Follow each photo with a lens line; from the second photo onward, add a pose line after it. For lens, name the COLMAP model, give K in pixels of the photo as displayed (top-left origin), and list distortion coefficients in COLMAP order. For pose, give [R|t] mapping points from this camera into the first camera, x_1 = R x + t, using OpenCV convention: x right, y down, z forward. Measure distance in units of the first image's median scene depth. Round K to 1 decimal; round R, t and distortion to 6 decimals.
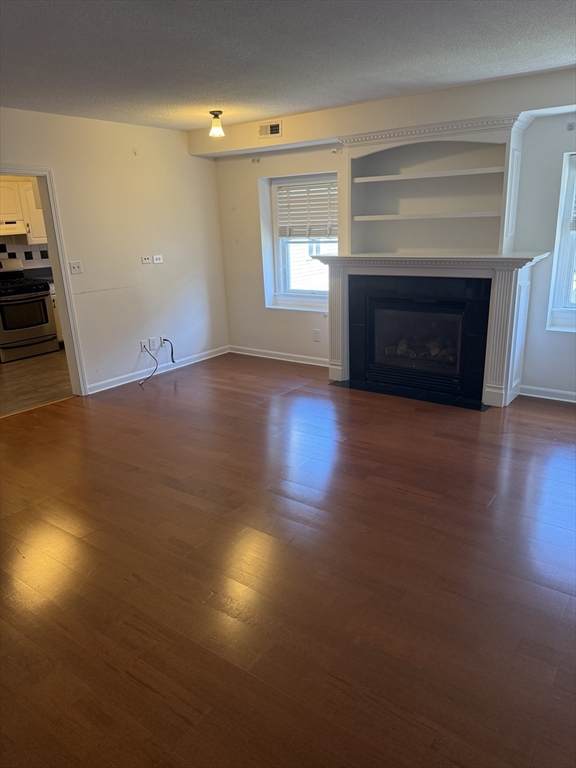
lens RADIAL K [[545.7, 0, 288.0], [0, 545.7, 384.0], [0, 0, 1]] dist [0.113955, -0.149203]
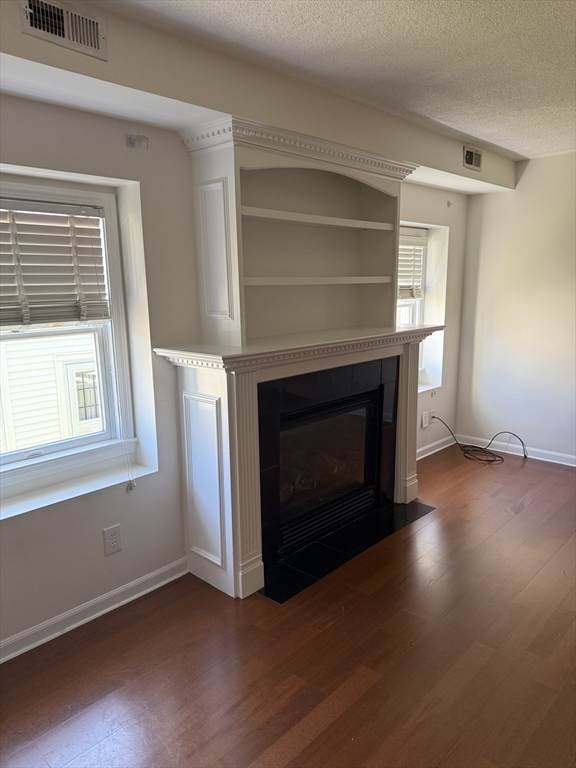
lens RADIAL K [[545.7, 0, 288.0], [0, 545.7, 384.0], [0, 0, 1]] dist [0.113955, -0.149203]
pose [[0.126715, -0.151294, 0.980333, -0.354757], [0.298339, 0.948353, 0.107796, -0.221546], [-0.946011, 0.278813, 0.165307, 0.796161]]
